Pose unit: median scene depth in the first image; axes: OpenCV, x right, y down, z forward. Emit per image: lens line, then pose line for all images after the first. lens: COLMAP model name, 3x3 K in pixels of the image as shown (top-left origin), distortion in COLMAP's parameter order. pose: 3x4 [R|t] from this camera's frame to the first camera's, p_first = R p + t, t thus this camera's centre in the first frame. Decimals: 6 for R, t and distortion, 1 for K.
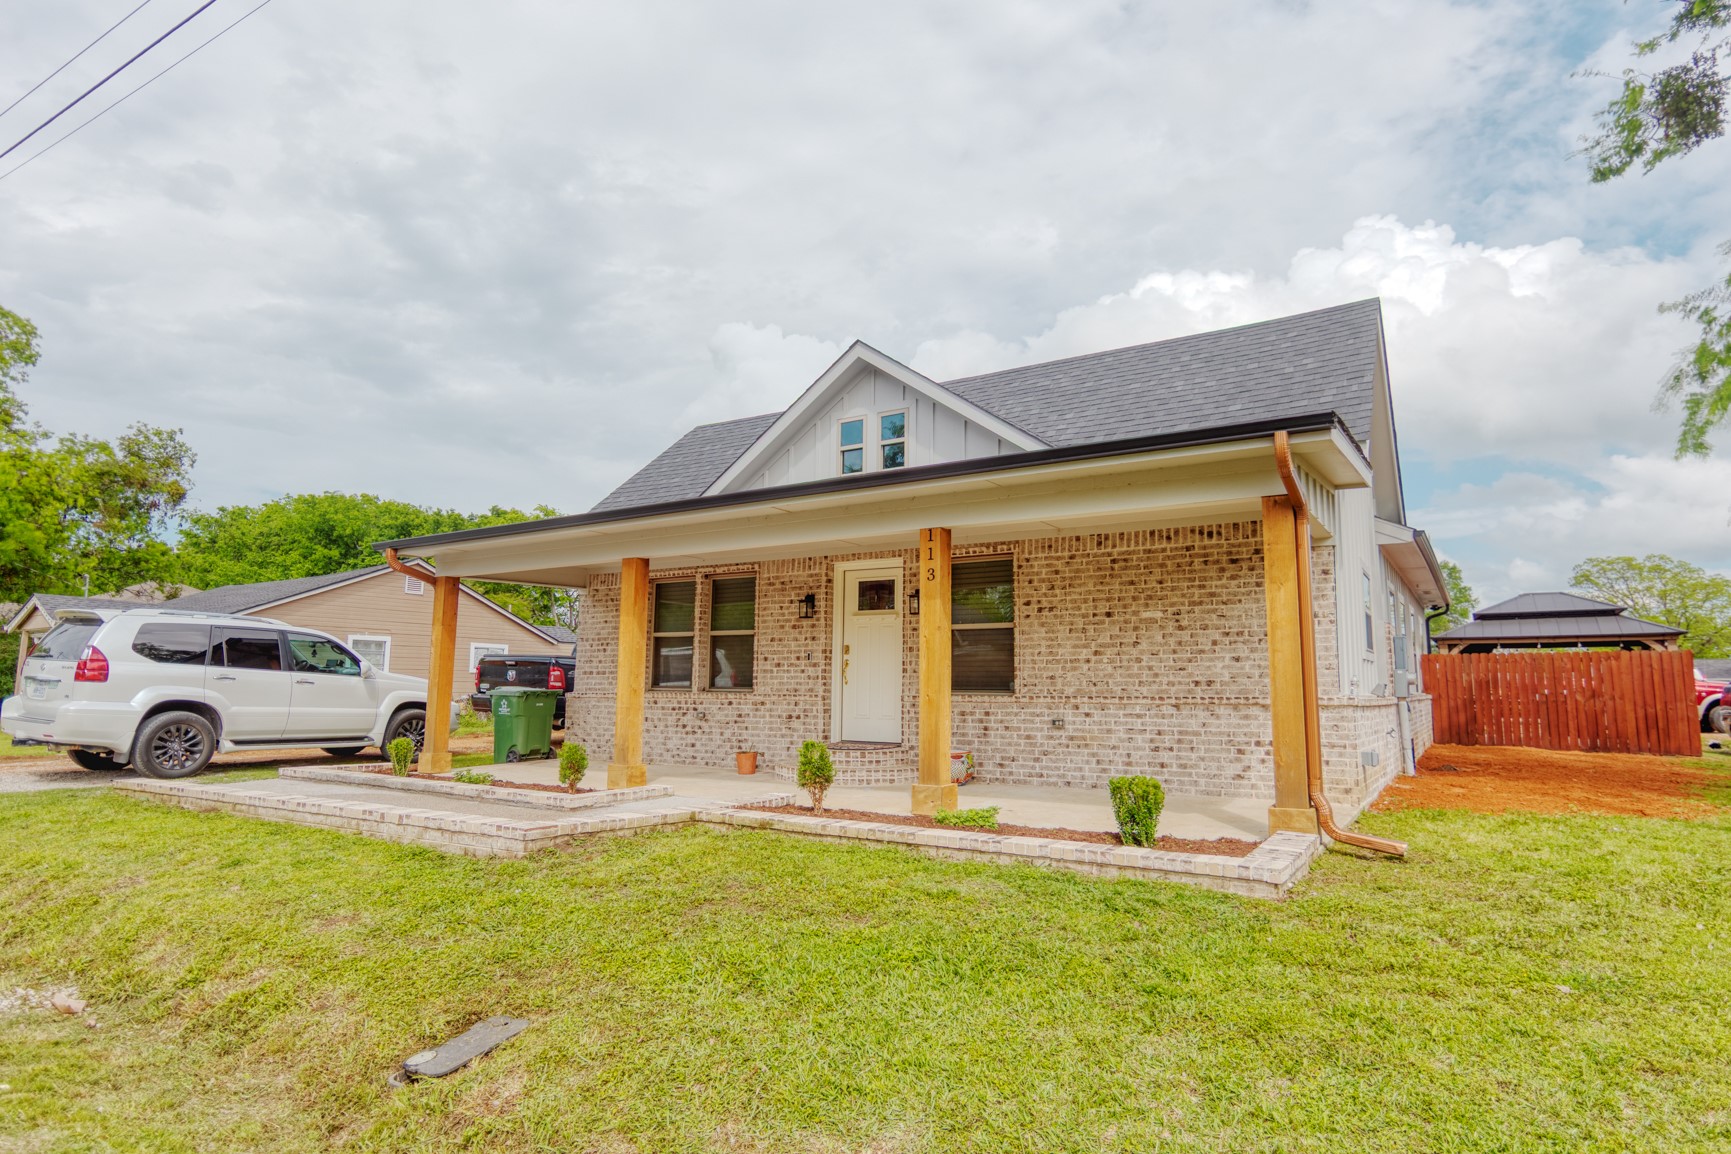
lens RADIAL K [[863.7, 0, 866.2], [0, 863.7, 660.7], [0, 0, 1]] dist [0.000253, -0.000053]
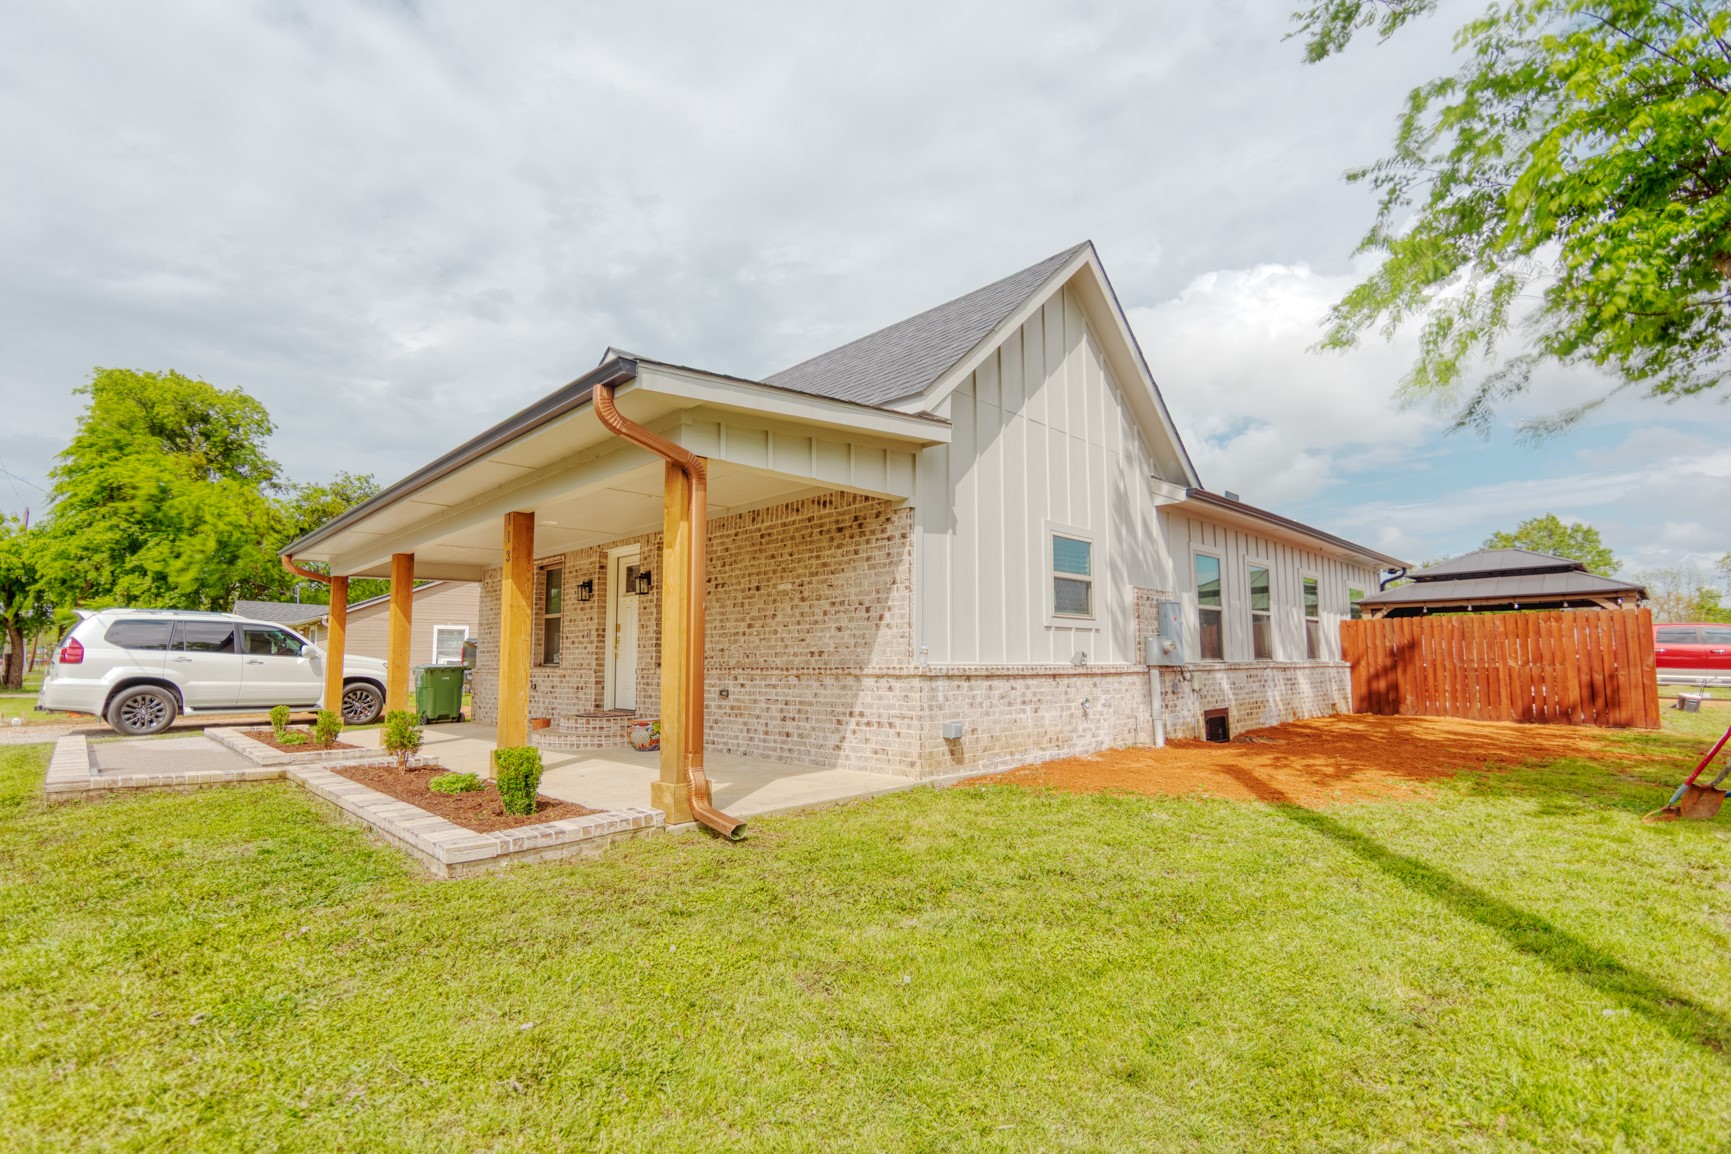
lens RADIAL K [[720.4, 0, 897.3], [0, 720.4, 665.8], [0, 0, 1]] dist [0.000173, -0.000083]
pose [[0.974553, -0.010025, -0.223931, 0.630447], [0.018341, 0.999216, 0.035087, 0.011810], [0.223404, -0.038301, 0.973973, 0.193809]]
